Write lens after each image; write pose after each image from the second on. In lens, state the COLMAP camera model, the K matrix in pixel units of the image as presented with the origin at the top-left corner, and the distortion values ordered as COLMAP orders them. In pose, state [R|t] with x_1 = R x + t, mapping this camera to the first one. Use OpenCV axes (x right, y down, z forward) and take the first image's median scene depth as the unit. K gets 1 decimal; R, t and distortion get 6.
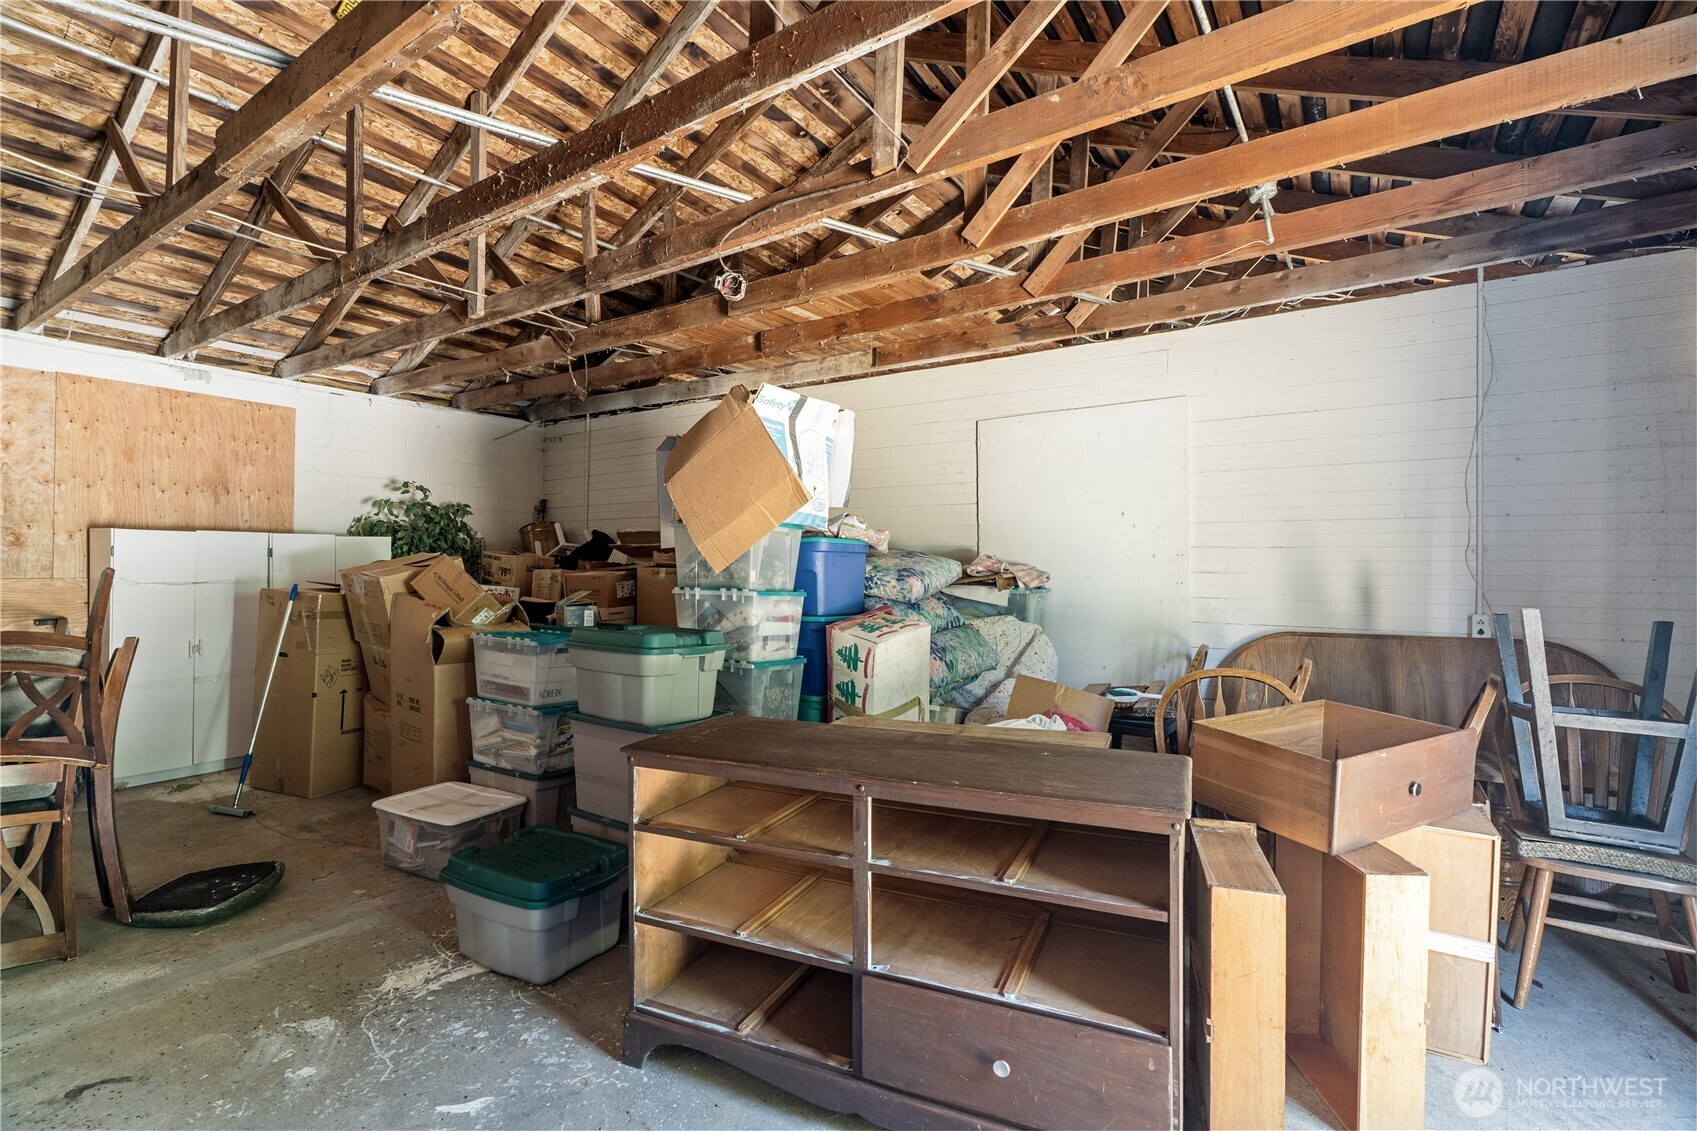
lens RADIAL K [[763.6, 0, 847.2], [0, 763.6, 561.7], [0, 0, 1]] dist [-0.010421, 0.004673]
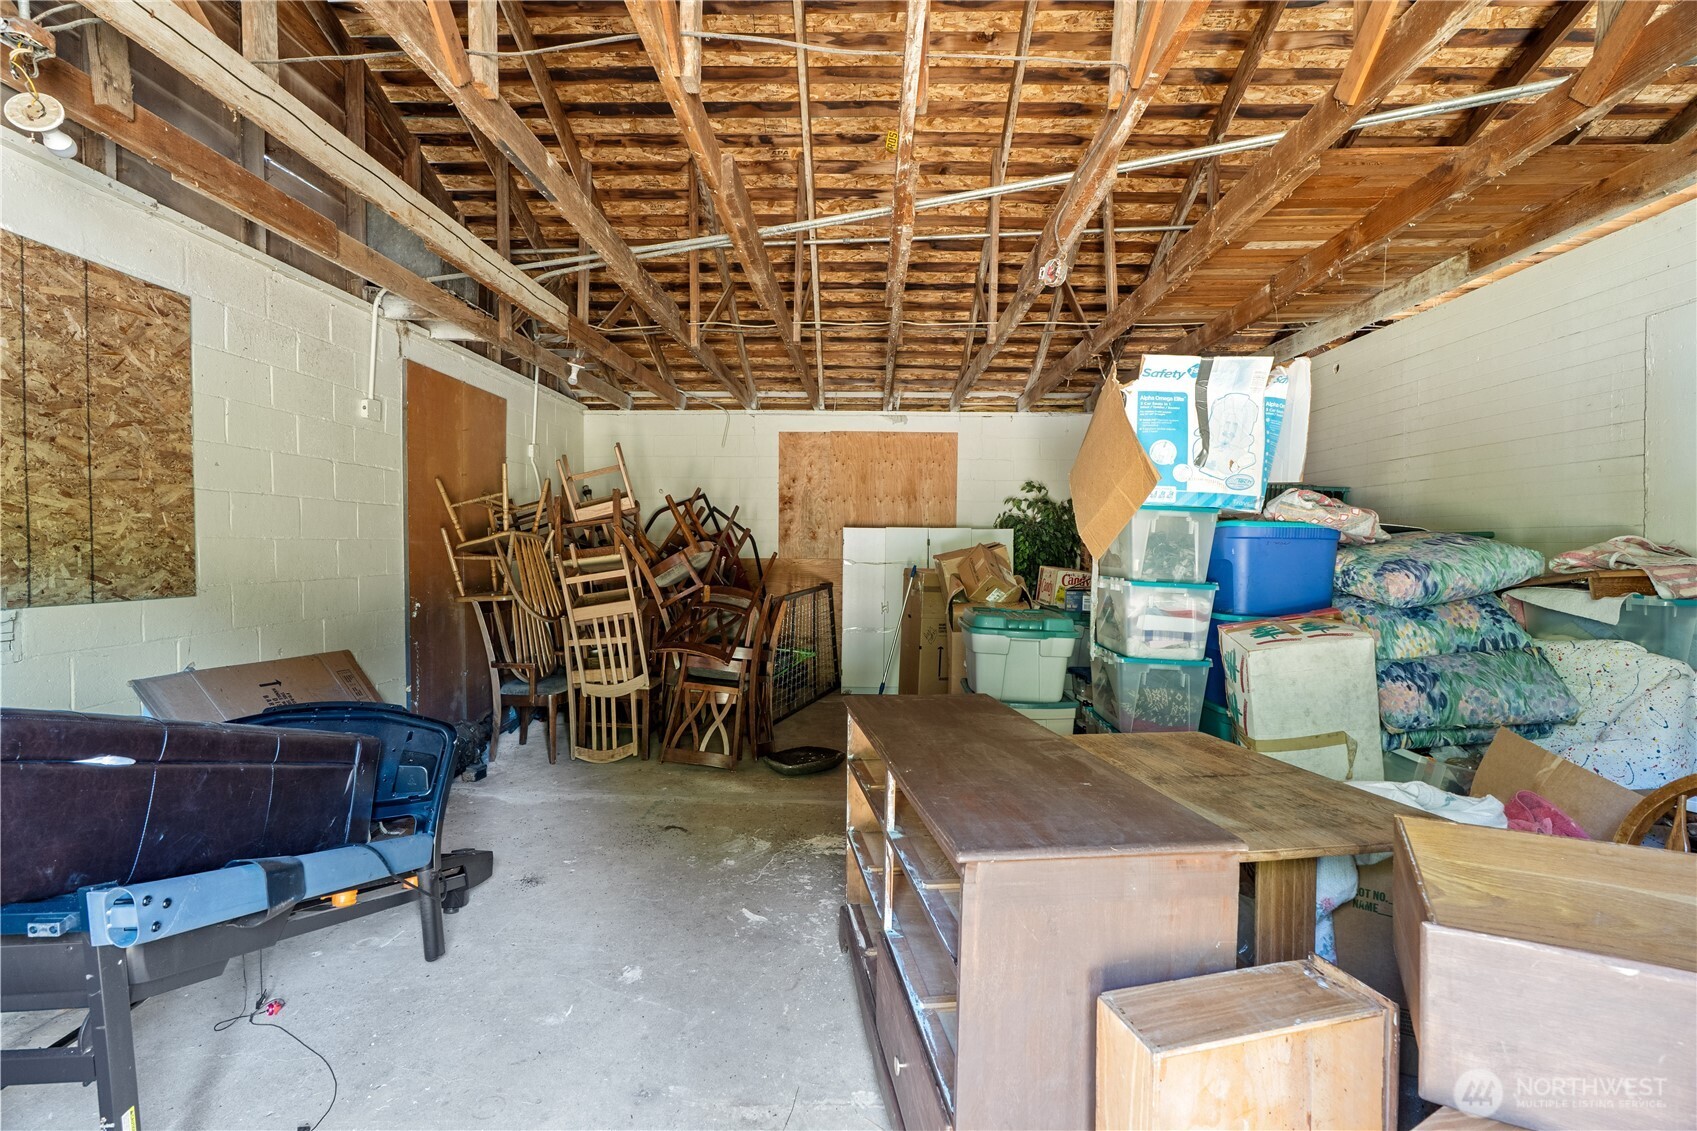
lens RADIAL K [[763.6, 0, 846.3], [0, 763.6, 561.8], [0, 0, 1]] dist [-0.010421, 0.004673]
pose [[0.538113, 0.015997, -0.842721, 0.385582], [-0.002926, 0.999849, 0.017111, -0.000043], [0.842867, -0.006742, 0.538079, 0.164567]]
